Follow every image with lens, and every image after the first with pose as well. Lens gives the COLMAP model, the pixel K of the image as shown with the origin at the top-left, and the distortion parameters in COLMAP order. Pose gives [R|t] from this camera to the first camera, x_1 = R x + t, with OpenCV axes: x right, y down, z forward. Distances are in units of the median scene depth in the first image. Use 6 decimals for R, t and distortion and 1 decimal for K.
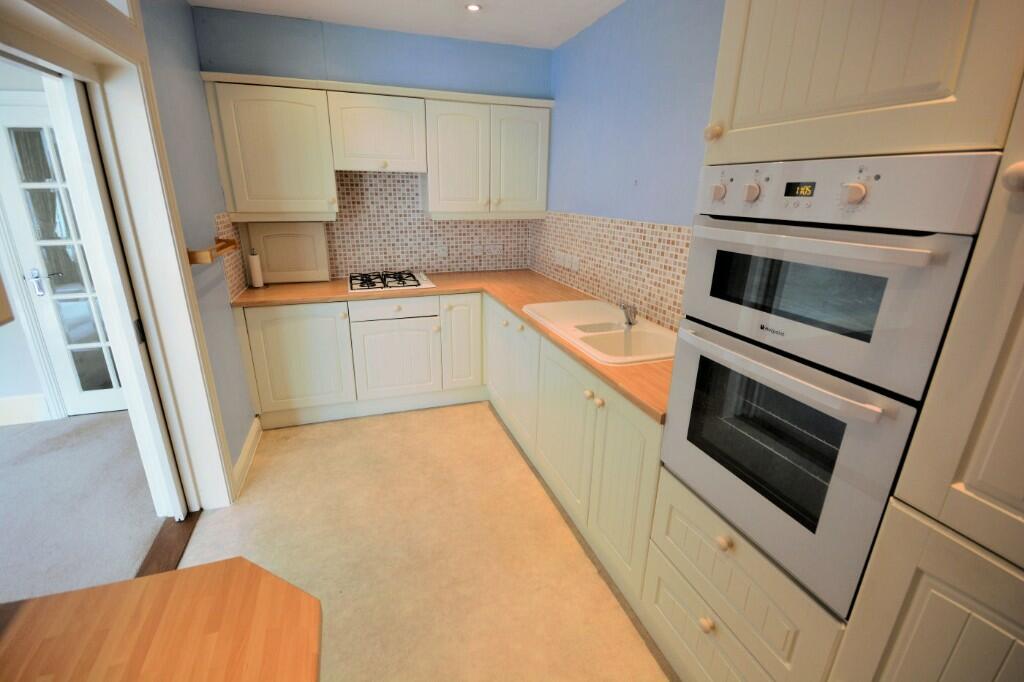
lens RADIAL K [[448.4, 0, 507.4], [0, 448.4, 339.1], [0, 0, 1]] dist [0.002071, -0.000075]
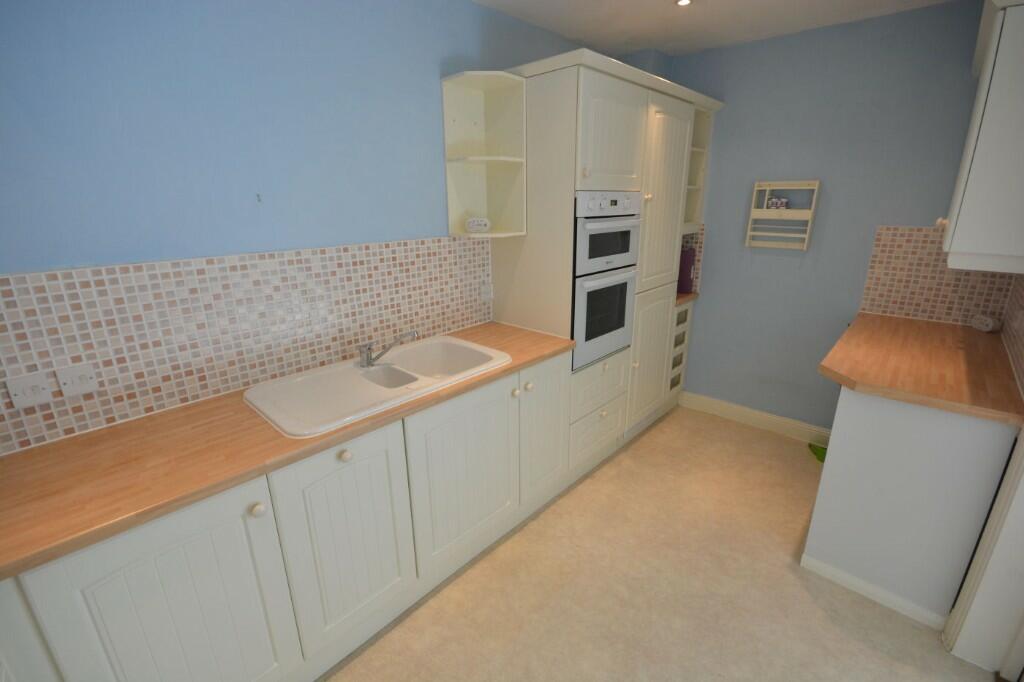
lens RADIAL K [[448.4, 0, 507.4], [0, 448.4, 339.1], [0, 0, 1]] dist [0.002071, -0.000075]
pose [[-0.464704, -0.276968, 0.841035, -0.551988], [0.280781, 0.854710, 0.436614, -0.378410], [-0.839769, 0.439043, -0.319420, 1.056755]]
